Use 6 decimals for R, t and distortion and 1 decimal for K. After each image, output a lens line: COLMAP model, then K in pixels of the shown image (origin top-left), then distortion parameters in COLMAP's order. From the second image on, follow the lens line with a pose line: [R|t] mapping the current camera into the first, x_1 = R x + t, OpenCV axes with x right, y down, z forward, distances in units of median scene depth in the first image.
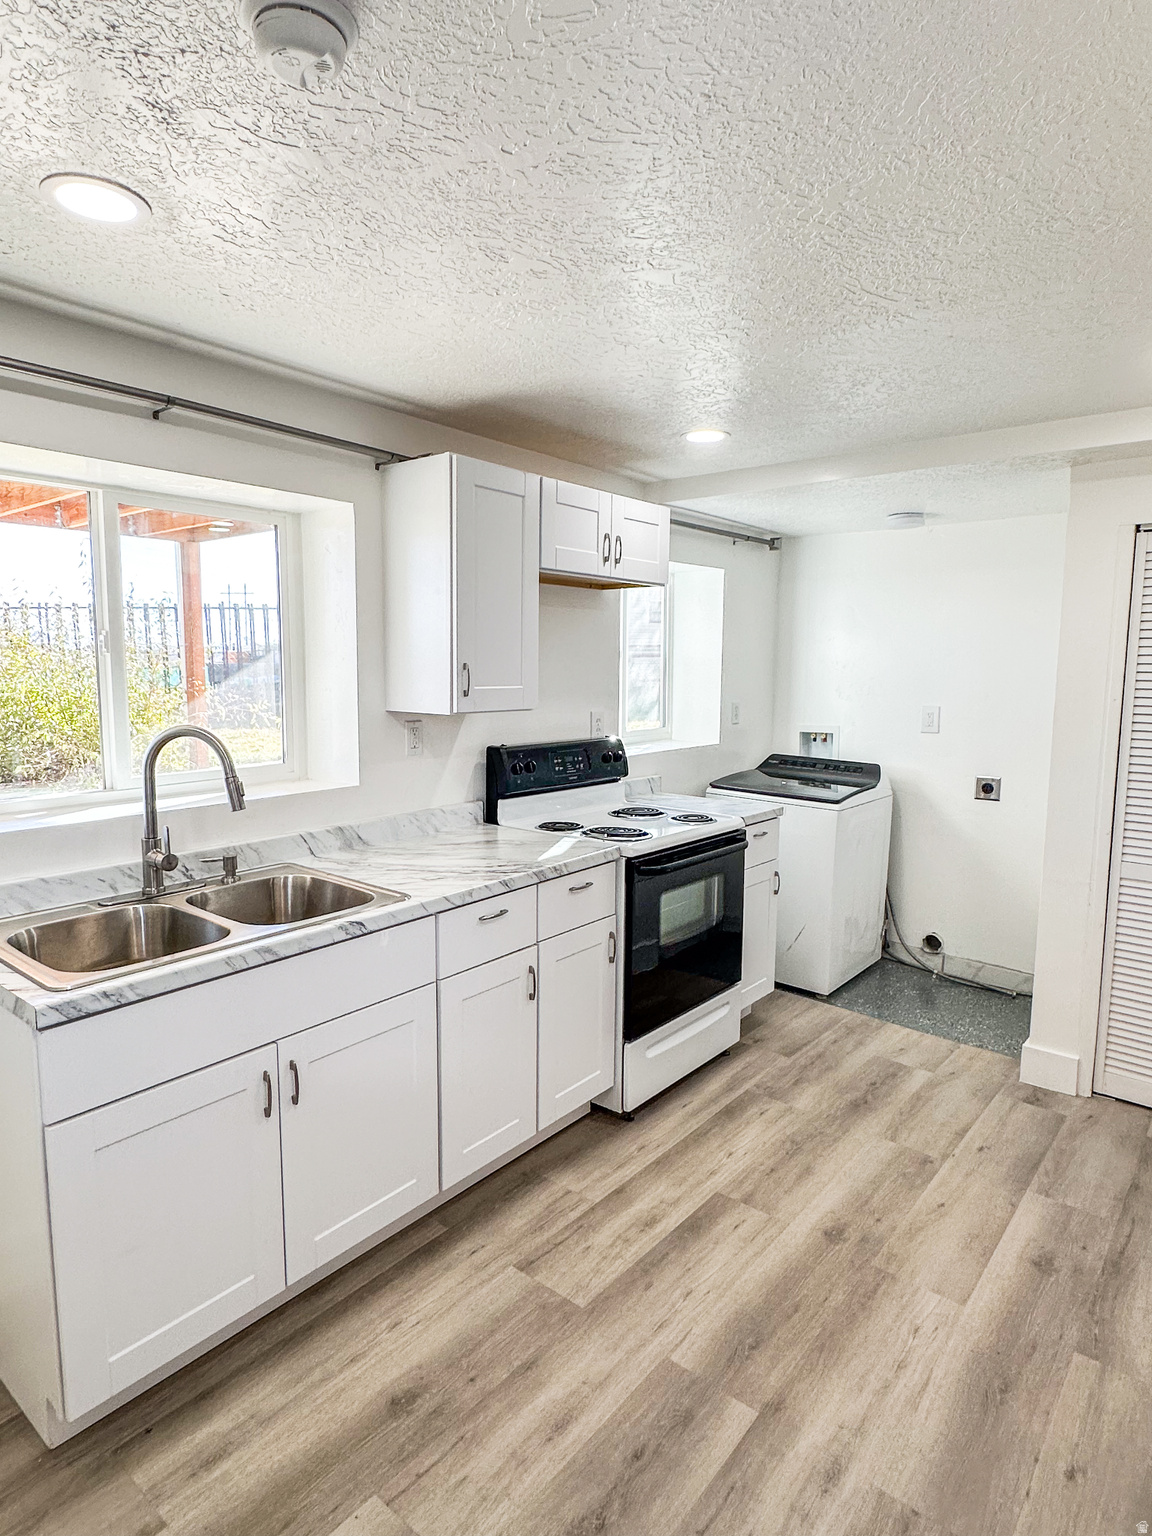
lens RADIAL K [[877.6, 0, 570.1], [0, 877.6, 763.3], [0, 0, 1]] dist [-0.002541, -0.000317]
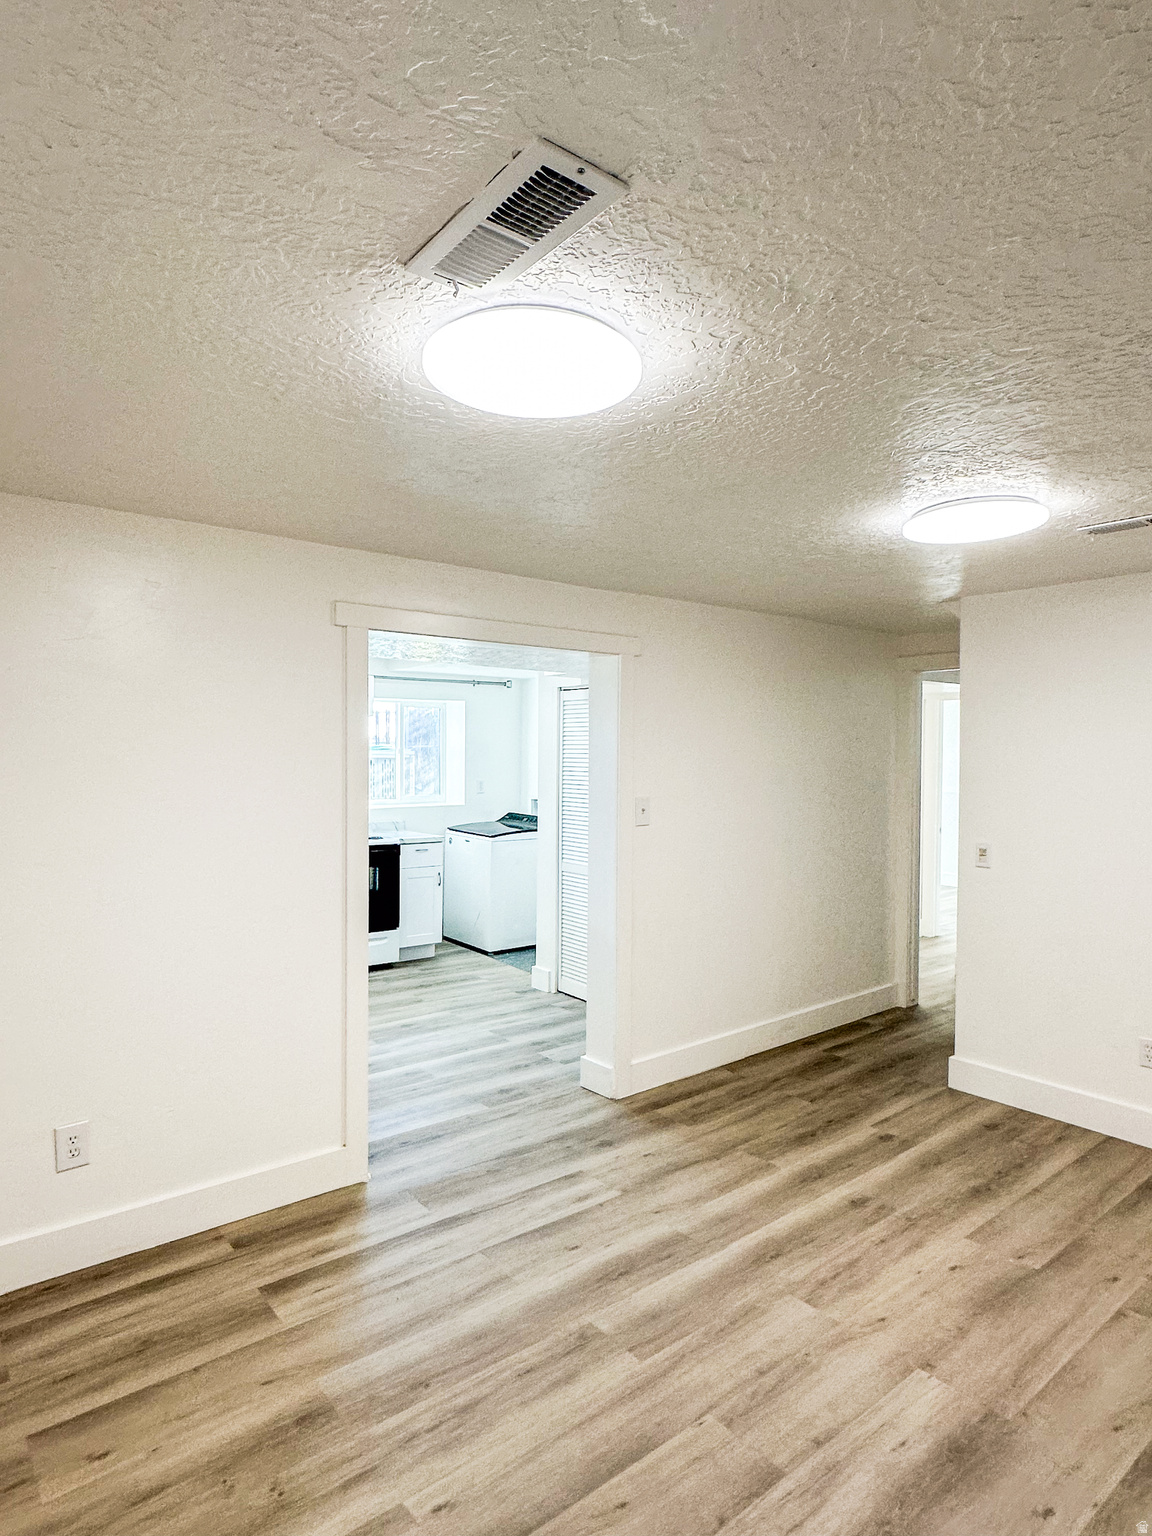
lens RADIAL K [[864.6, 0, 570.5], [0, 864.6, 767.6], [0, 0, 1]] dist [-0.000666, -0.000545]
pose [[0.977390, 0.002526, -0.211428, 1.377414], [-0.023813, 0.994882, -0.098193, 0.125303], [0.210098, 0.101008, 0.972449, -1.077663]]
